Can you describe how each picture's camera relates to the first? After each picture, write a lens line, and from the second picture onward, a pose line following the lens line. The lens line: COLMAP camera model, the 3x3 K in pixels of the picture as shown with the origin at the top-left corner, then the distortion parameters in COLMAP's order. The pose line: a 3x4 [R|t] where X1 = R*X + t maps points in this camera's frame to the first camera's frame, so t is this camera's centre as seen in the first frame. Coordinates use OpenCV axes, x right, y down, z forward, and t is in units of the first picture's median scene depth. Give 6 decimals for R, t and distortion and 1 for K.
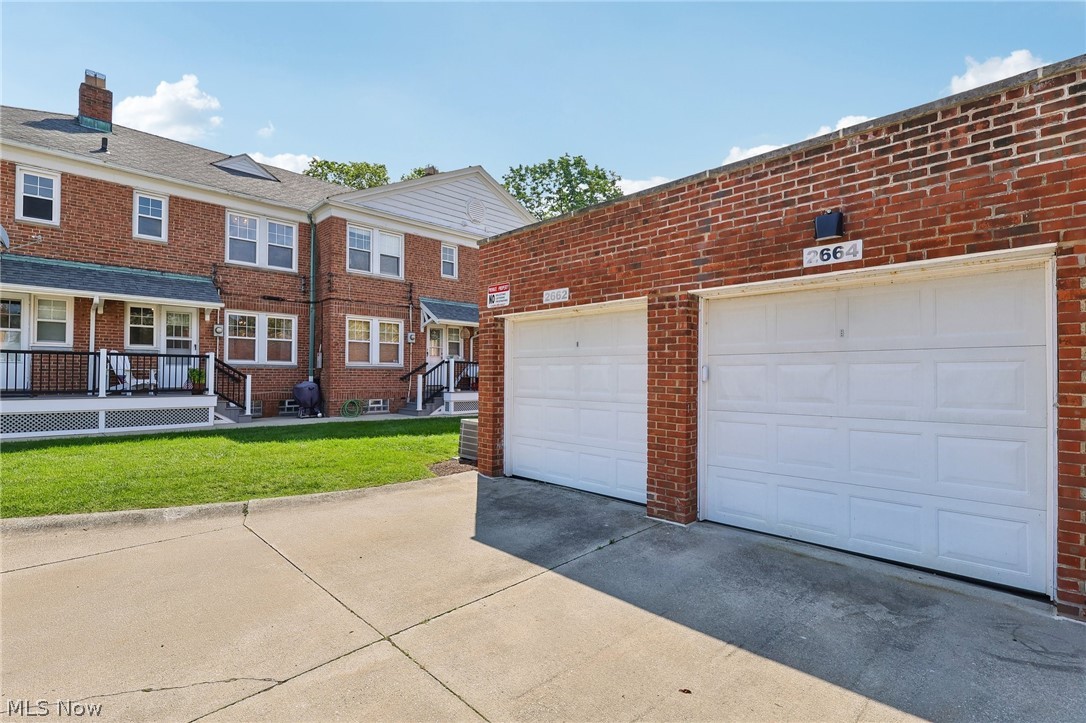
lens RADIAL K [[507.6, 0, 538.8], [0, 507.6, 367.4], [0, 0, 1]] dist [-0.002809, 0.000098]
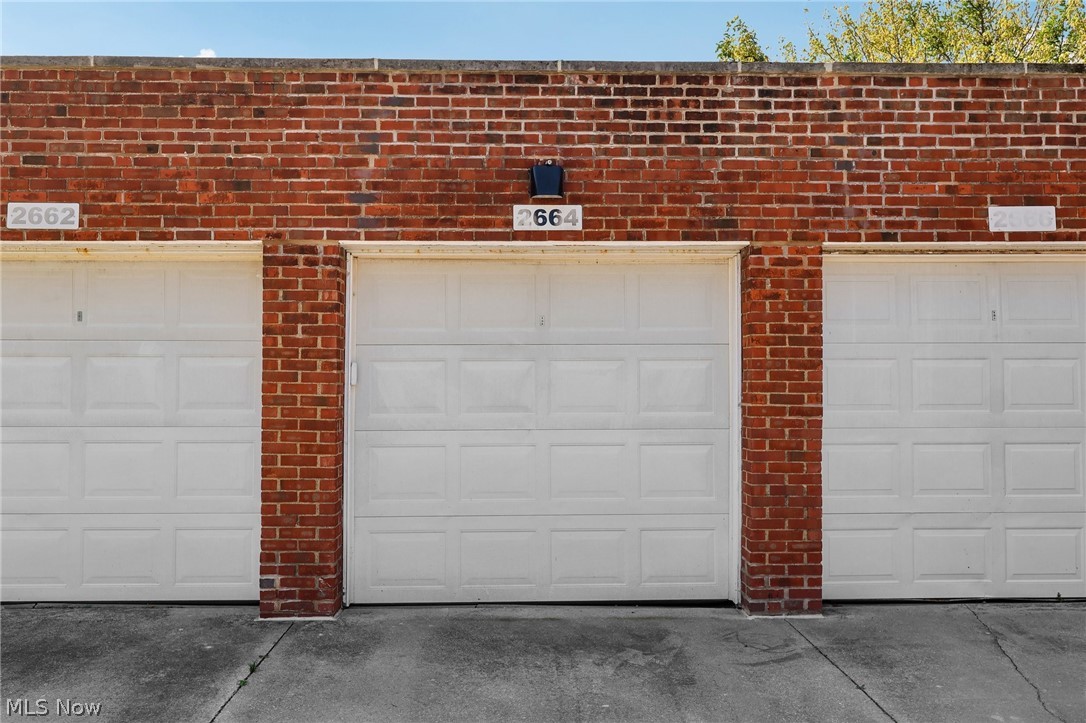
lens RADIAL K [[862.6, 0, 543.0], [0, 862.6, 361.5], [0, 0, 1]] dist [-0.008427, -0.000940]
pose [[0.674304, 0.012784, 0.738343, -0.359773], [-0.007135, 0.999916, -0.010798, 0.008350], [-0.738420, 0.002013, 0.674338, 0.111553]]
